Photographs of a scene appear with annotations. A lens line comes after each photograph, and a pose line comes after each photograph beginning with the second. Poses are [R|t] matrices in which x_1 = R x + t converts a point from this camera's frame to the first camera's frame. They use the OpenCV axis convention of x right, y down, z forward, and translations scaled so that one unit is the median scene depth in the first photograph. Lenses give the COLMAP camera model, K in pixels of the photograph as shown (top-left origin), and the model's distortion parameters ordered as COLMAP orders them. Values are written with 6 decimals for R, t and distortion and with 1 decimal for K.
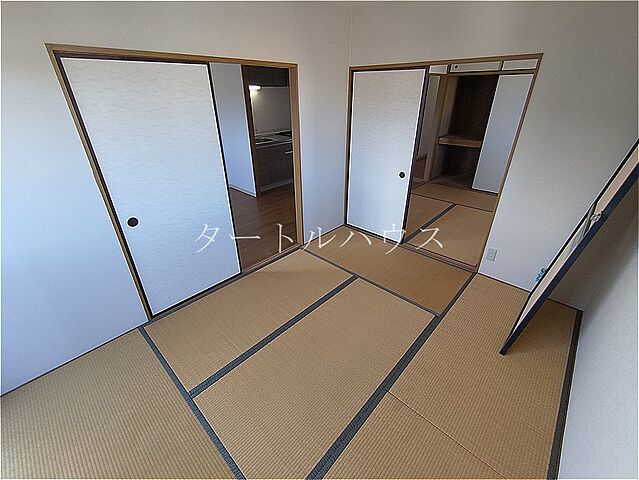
lens RADIAL K [[284.0, 0, 320.9], [0, 284.0, 241.3], [0, 0, 1]] dist [0.002247, 0.000153]
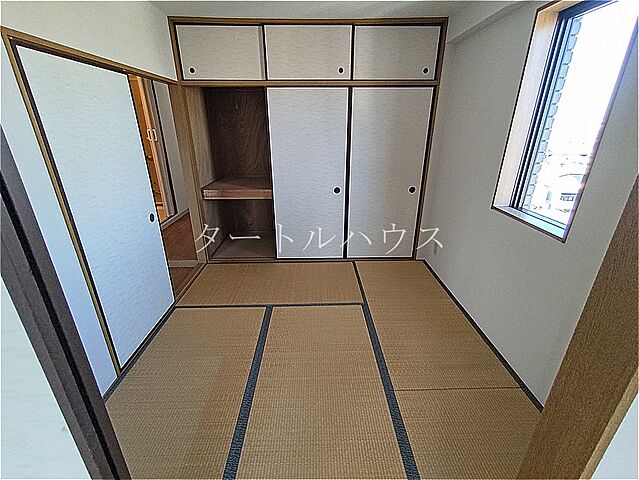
lens RADIAL K [[284.0, 0, 320.4], [0, 284.0, 236.9], [0, 0, 1]] dist [0.002247, 0.000153]
pose [[0.708368, -0.249641, 0.660223, 0.191003], [0.320959, 0.946994, 0.013709, -0.214017], [-0.628649, 0.202193, 0.750945, 0.457117]]
